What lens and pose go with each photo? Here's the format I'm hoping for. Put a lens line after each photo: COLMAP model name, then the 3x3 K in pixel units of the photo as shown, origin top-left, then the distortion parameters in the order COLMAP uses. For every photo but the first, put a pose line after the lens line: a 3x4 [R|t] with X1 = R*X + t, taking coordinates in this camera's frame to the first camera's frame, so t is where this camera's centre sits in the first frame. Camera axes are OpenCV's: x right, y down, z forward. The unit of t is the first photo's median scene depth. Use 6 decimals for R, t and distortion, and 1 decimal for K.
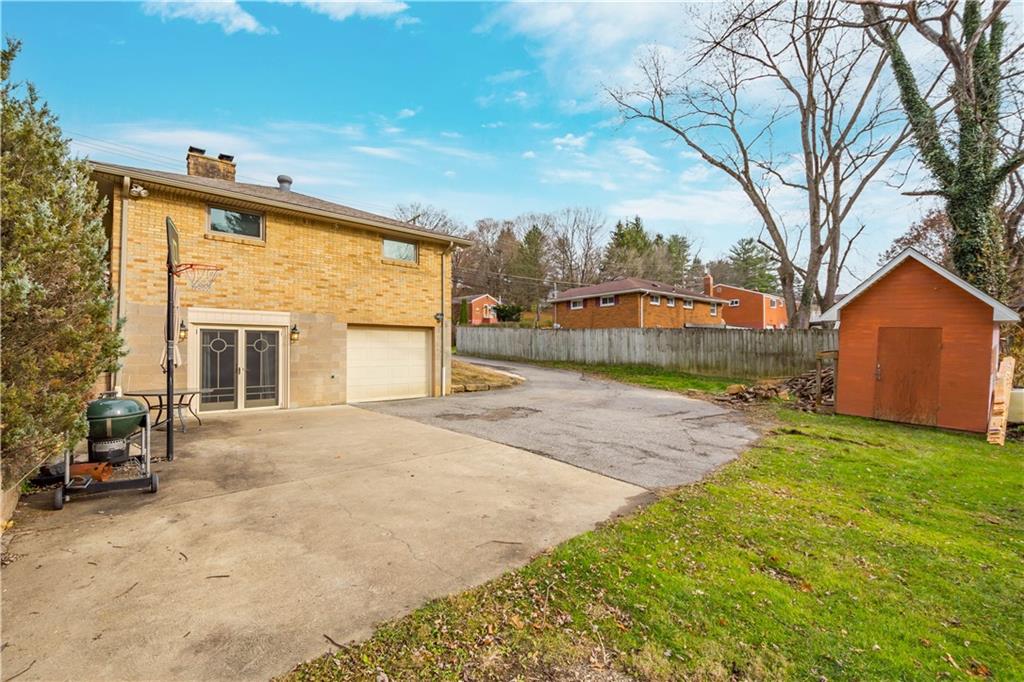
lens RADIAL K [[453.6, 0, 511.8], [0, 453.6, 338.8], [0, 0, 1]] dist [0.003566, 0.000541]
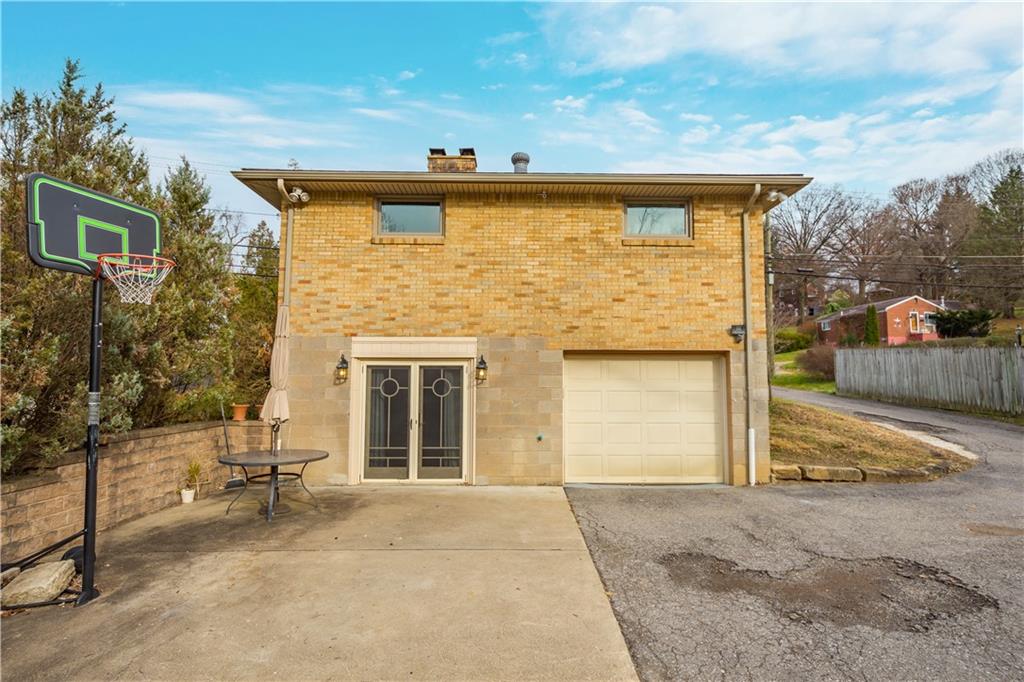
lens RADIAL K [[534.0, 0, 513.4], [0, 534.0, 345.5], [0, 0, 1]] dist [0.009521, -0.000426]
pose [[0.754676, -0.042150, -0.654743, 0.053726], [0.014478, 0.998761, -0.047609, -0.007664], [0.655938, 0.026449, 0.754351, 0.409508]]
